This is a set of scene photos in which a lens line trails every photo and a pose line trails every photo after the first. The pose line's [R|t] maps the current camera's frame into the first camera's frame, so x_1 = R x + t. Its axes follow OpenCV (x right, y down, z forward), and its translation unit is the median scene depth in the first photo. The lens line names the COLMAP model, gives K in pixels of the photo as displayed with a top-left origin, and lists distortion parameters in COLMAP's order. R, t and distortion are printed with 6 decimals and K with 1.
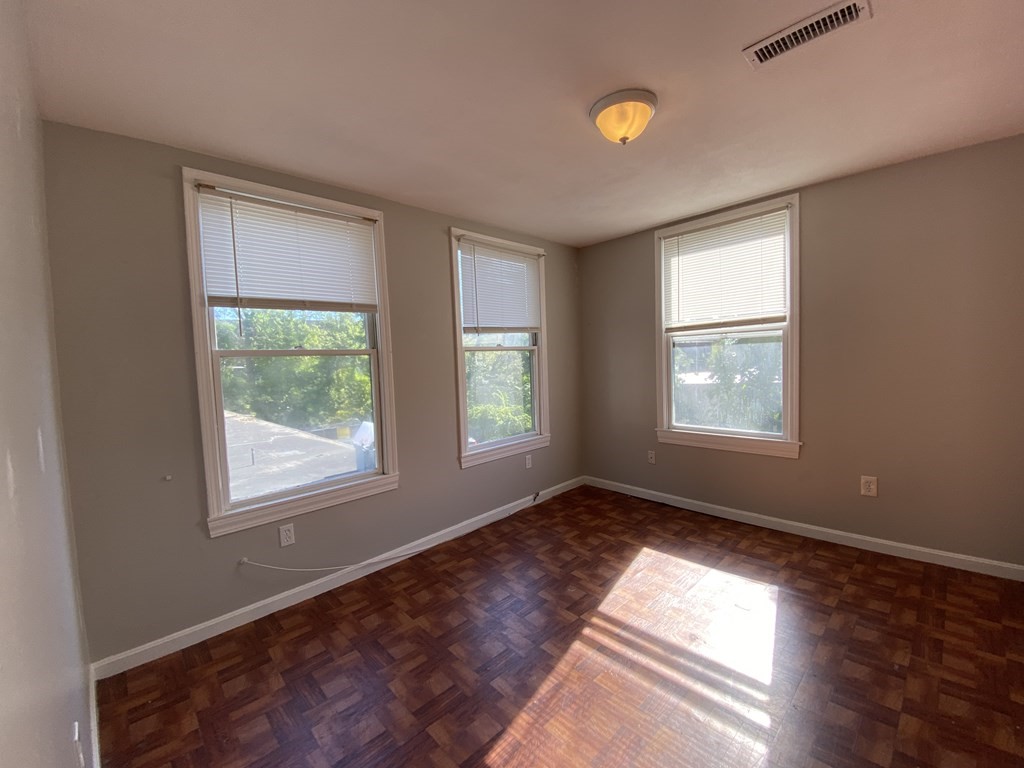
lens RADIAL K [[413.5, 0, 512.0], [0, 413.5, 384.0], [0, 0, 1]] dist [0.022852, -0.020803]
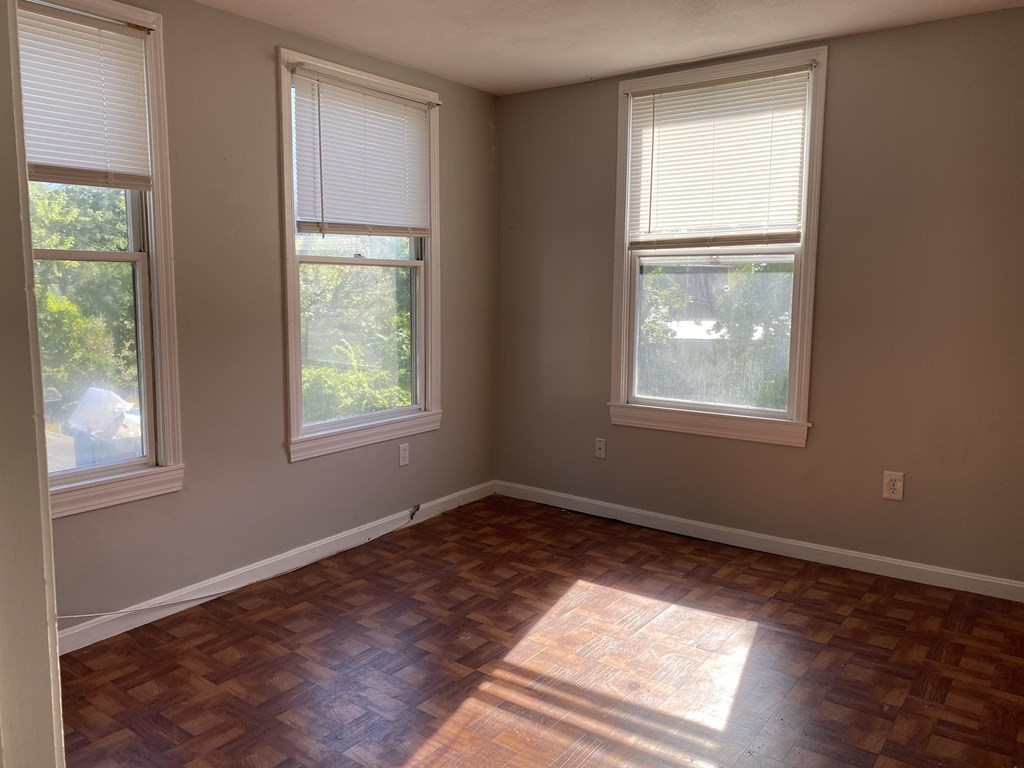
lens RADIAL K [[779.9, 0, 499.7], [0, 779.9, 383.7], [0, 0, 1]] dist [0.011955, -0.002028]
pose [[0.985950, 0.022261, 0.165549, -0.015184], [-0.033048, 0.997485, 0.062695, 0.013483], [-0.163737, -0.067285, 0.984207, -0.167599]]
